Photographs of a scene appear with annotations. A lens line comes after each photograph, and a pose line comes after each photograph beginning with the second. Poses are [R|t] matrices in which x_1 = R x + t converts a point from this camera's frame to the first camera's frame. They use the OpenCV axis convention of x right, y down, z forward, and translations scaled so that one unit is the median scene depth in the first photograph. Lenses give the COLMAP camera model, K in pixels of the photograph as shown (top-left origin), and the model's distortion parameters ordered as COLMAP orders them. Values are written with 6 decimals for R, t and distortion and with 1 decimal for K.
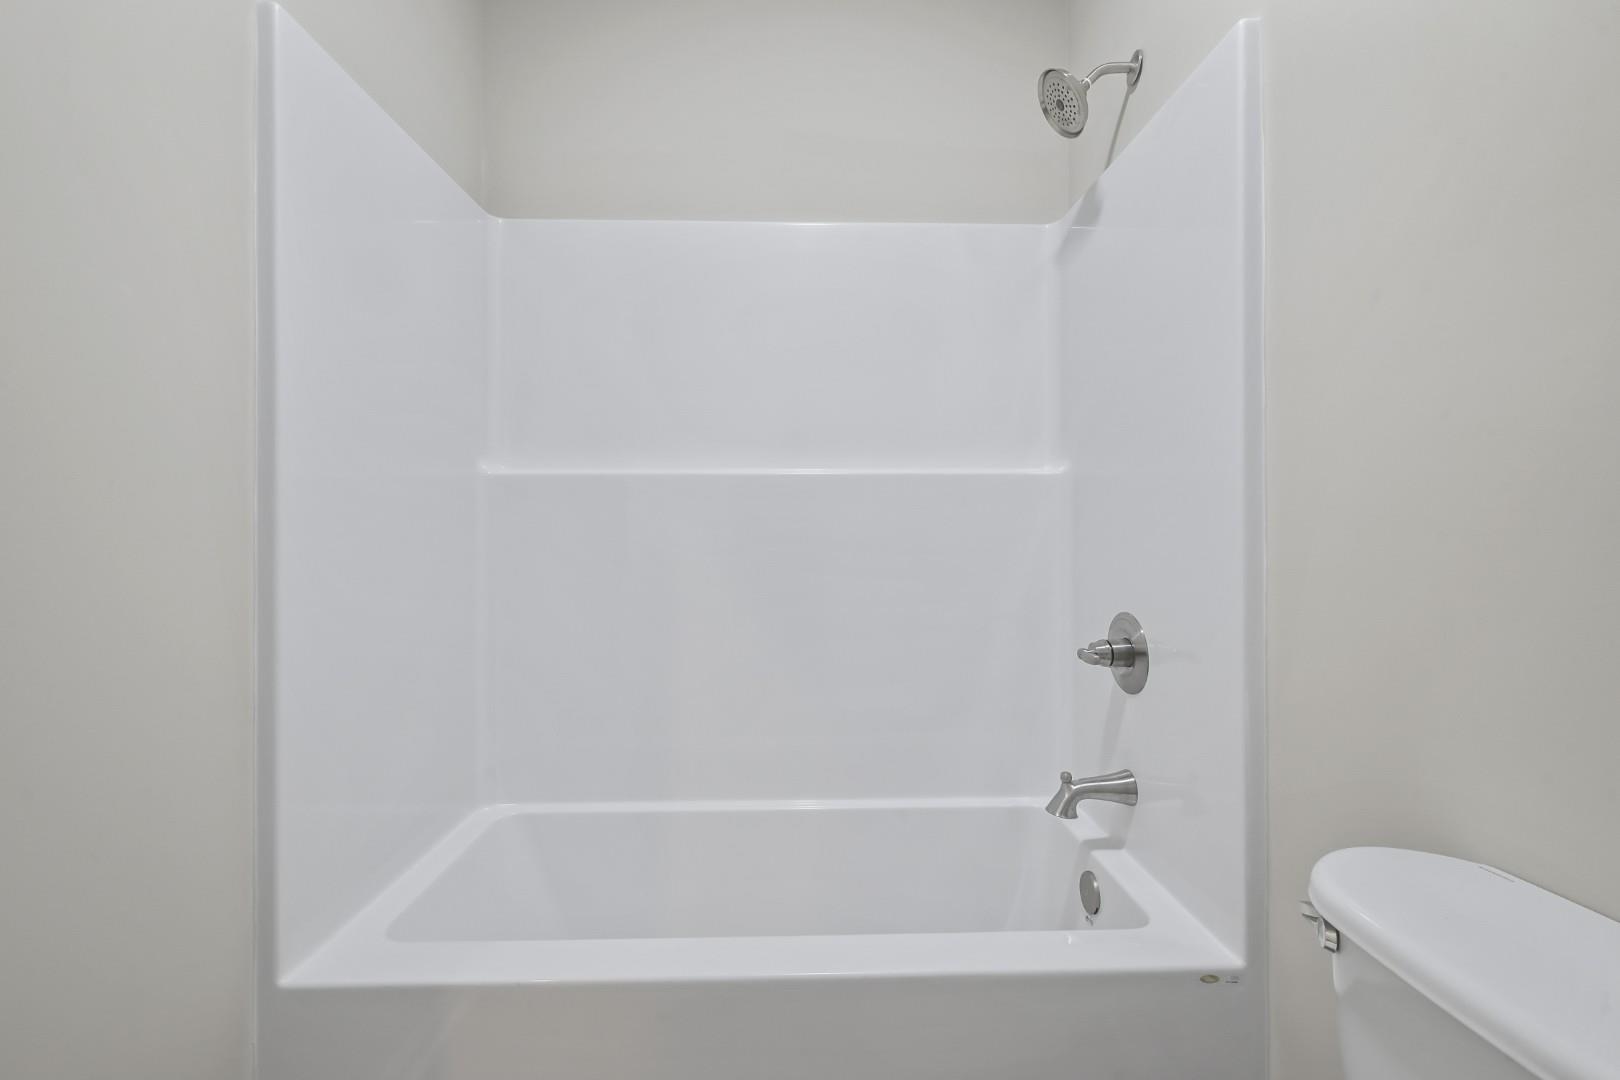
lens RADIAL K [[697.9, 0, 810.9], [0, 697.9, 523.9], [0, 0, 1]] dist [0.002654, -0.000369]
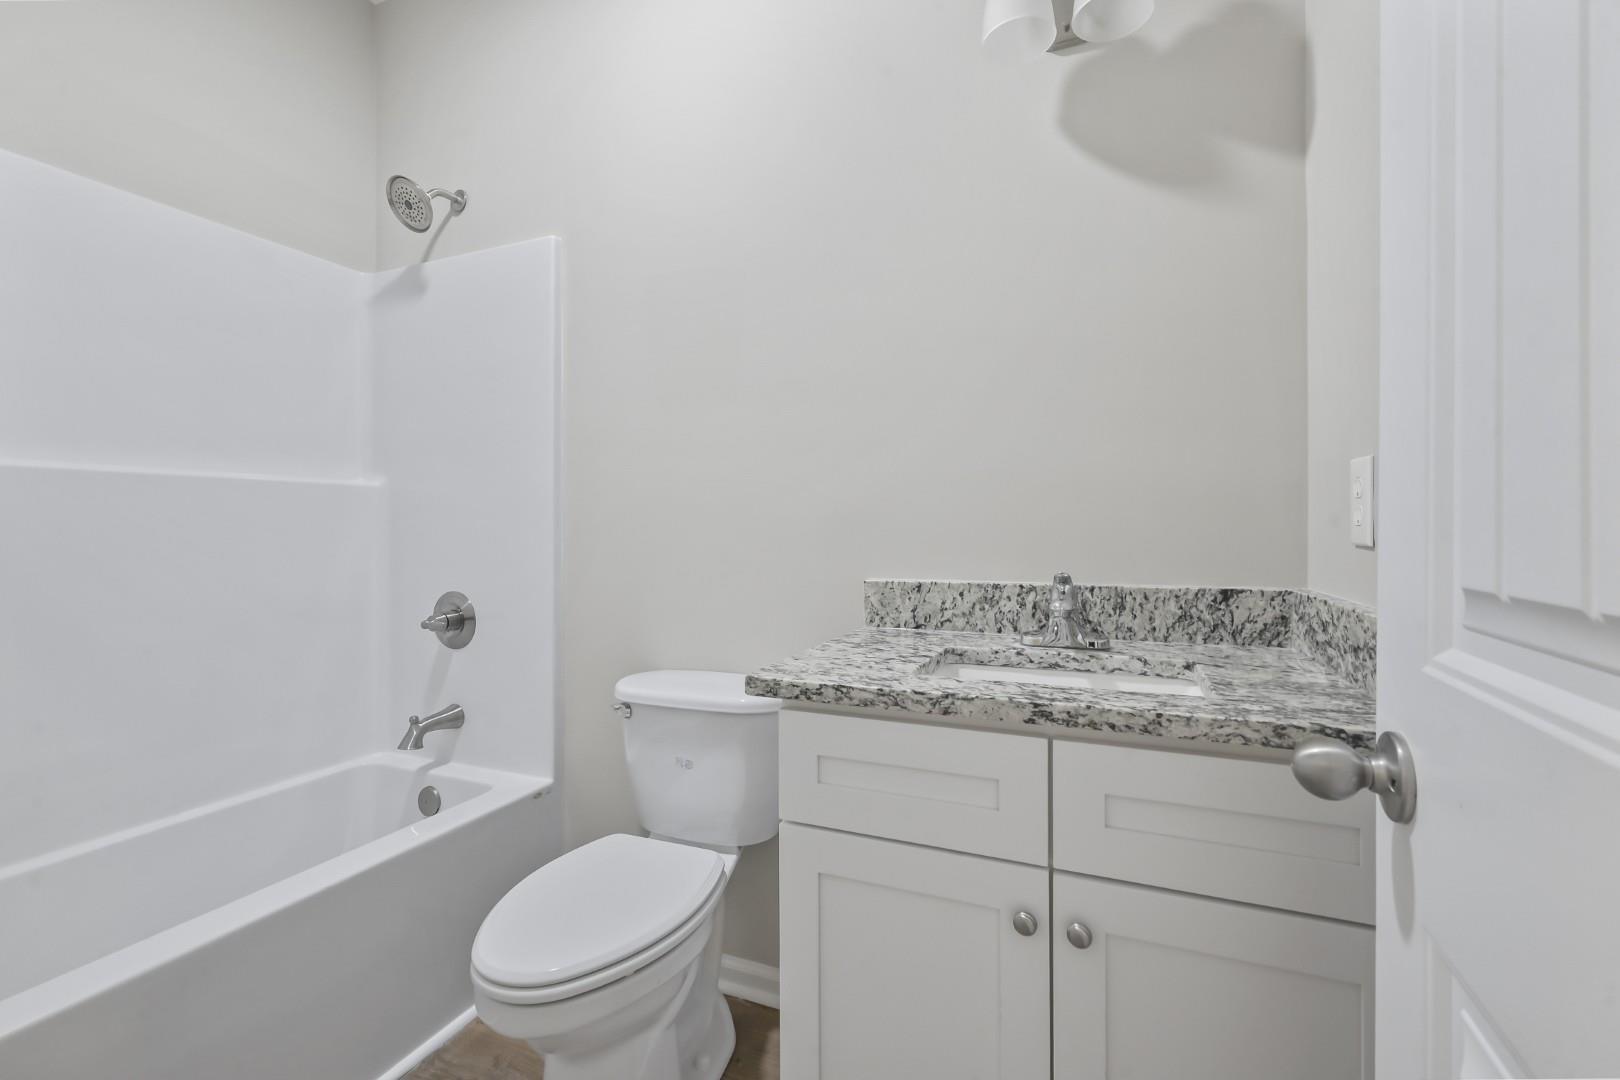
lens RADIAL K [[697.9, 0, 810.7], [0, 697.9, 537.0], [0, 0, 1]] dist [0.002654, -0.000369]
pose [[0.421446, 0.001384, 0.906852, -0.513289], [-0.003808, 0.999993, 0.000244, 0.015608], [-0.906845, -0.003557, 0.421449, -0.232019]]
